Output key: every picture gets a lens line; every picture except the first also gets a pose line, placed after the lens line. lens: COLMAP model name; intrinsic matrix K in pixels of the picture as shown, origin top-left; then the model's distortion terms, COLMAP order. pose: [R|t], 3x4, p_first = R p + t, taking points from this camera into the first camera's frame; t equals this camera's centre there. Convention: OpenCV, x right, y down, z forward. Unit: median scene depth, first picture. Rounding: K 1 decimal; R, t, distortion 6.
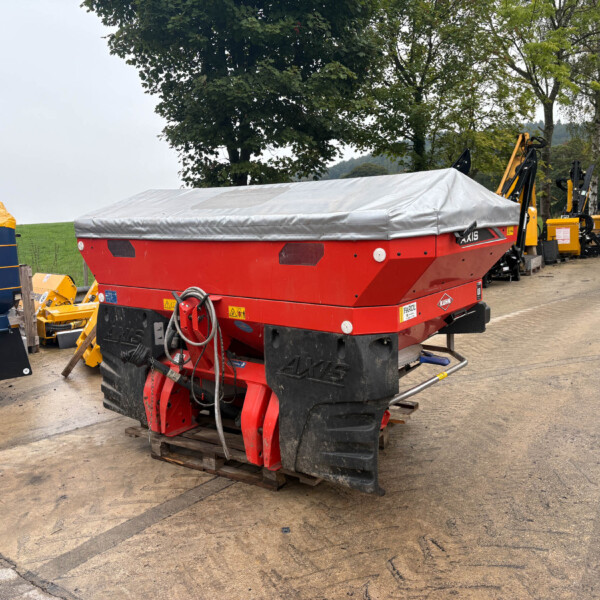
lens RADIAL K [[607.1, 0, 295.8], [0, 607.1, 295.3], [0, 0, 1]] dist [0.027986, 0.000000]
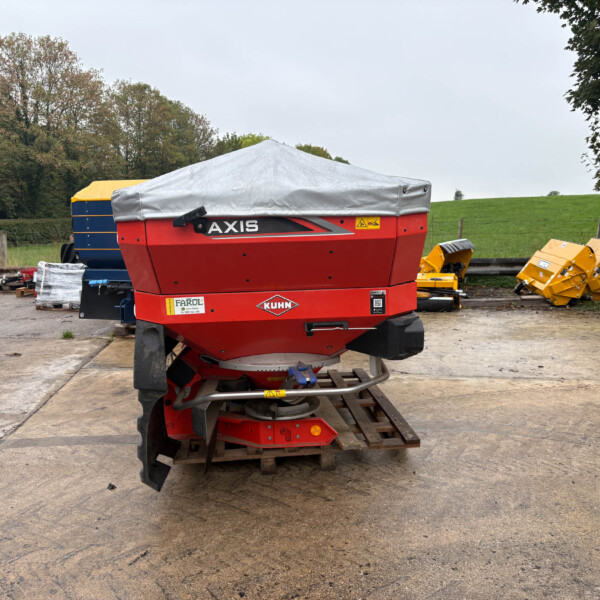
lens RADIAL K [[607.1, 0, 295.1], [0, 607.1, 297.2], [0, 0, 1]] dist [0.027986, 0.000000]
pose [[0.641256, 0.149484, -0.752626, 0.831171], [-0.111173, 0.988591, 0.101628, -0.081330], [0.759231, 0.018502, 0.650559, 0.467532]]
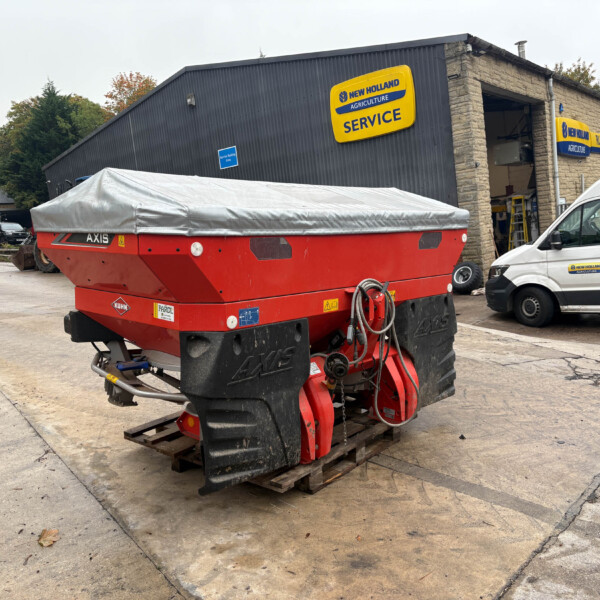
lens RADIAL K [[607.1, 0, 303.5], [0, 607.1, 301.6], [0, 0, 1]] dist [0.027986, 0.000000]
pose [[0.062964, -0.095335, 0.993452, -1.209187], [0.149281, 0.985128, 0.085075, -0.080343], [-0.986788, 0.142947, 0.076260, 1.050778]]
